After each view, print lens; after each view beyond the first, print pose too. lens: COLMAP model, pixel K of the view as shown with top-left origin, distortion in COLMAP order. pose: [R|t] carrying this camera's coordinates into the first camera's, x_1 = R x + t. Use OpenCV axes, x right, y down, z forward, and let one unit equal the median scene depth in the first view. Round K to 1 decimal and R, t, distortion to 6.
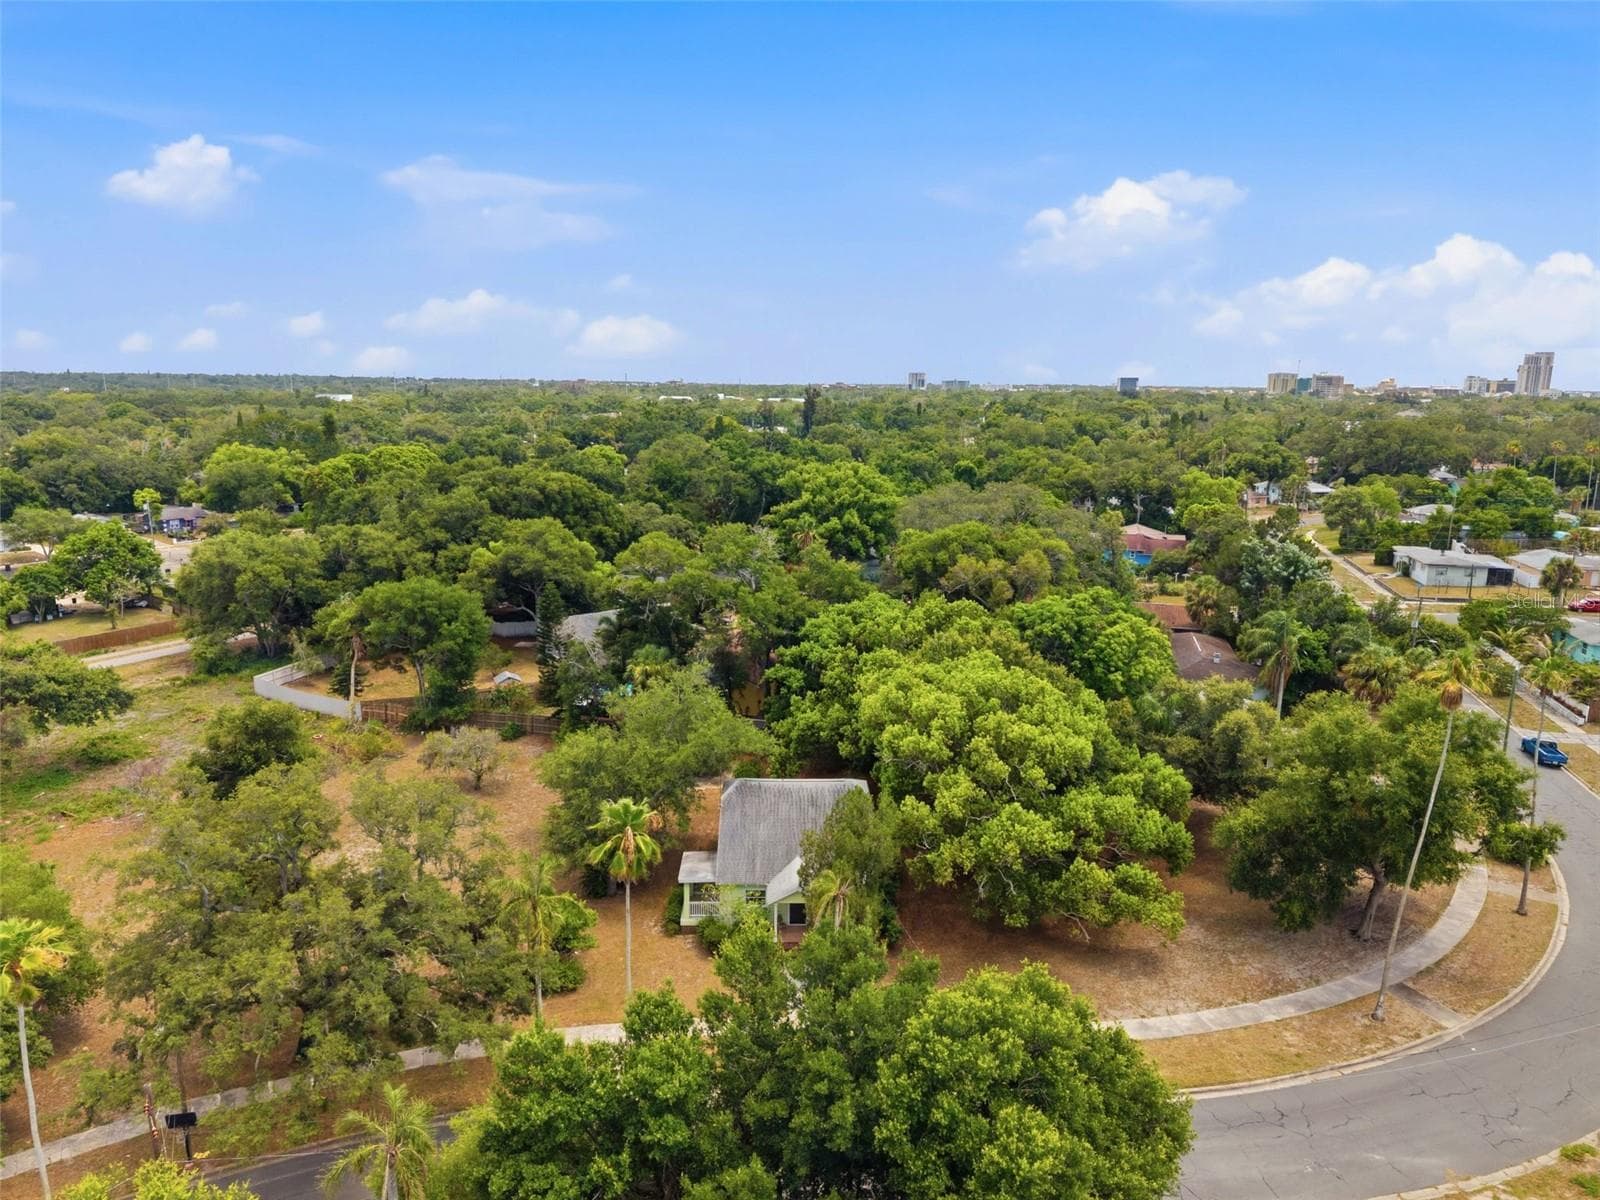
lens RADIAL K [[1102.4, 0, 785.3], [0, 1102.4, 599.0], [0, 0, 1]] dist [0.013052, -0.004708]
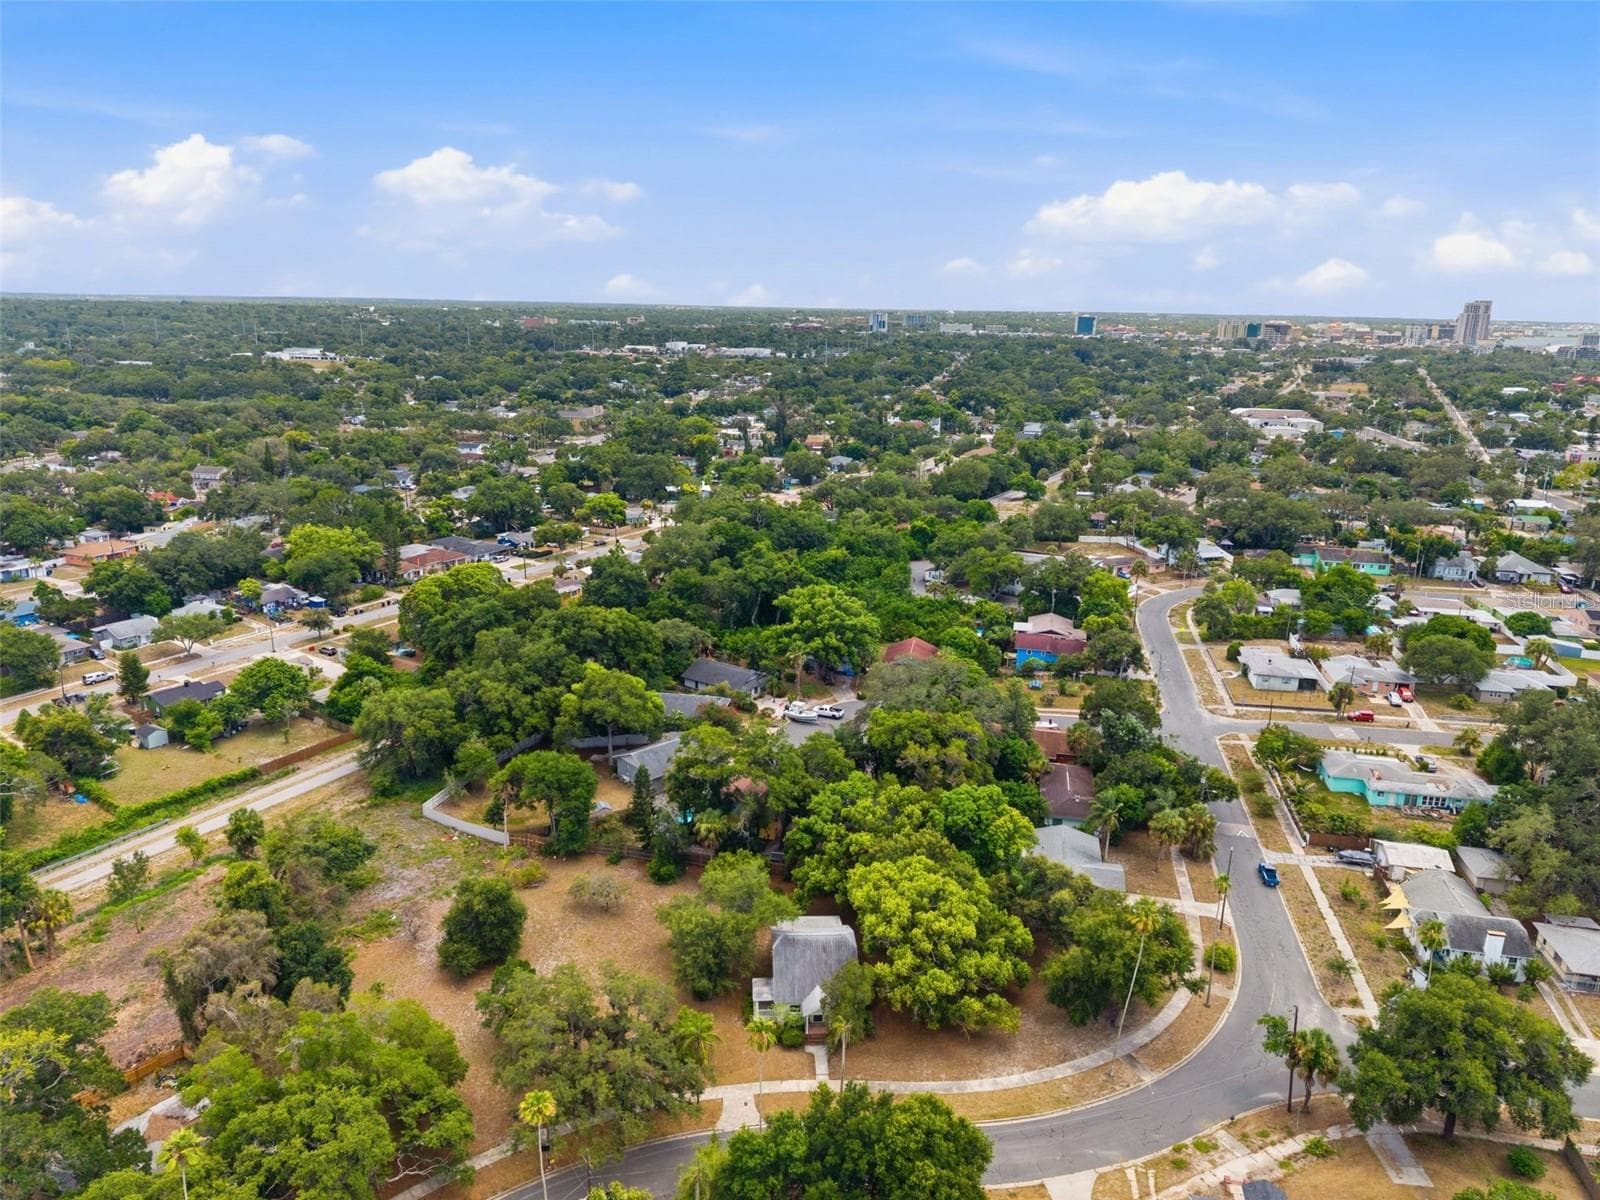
lens RADIAL K [[1122.0, 0, 800.0], [0, 1122.0, 600.0], [0, 0, 1]] dist [0.055267, -0.077608]
pose [[0.998329, 0.009389, 0.057017, -0.123996], [-0.014005, 0.996608, 0.081097, -0.528953], [-0.056062, -0.081760, 0.995074, -0.773960]]
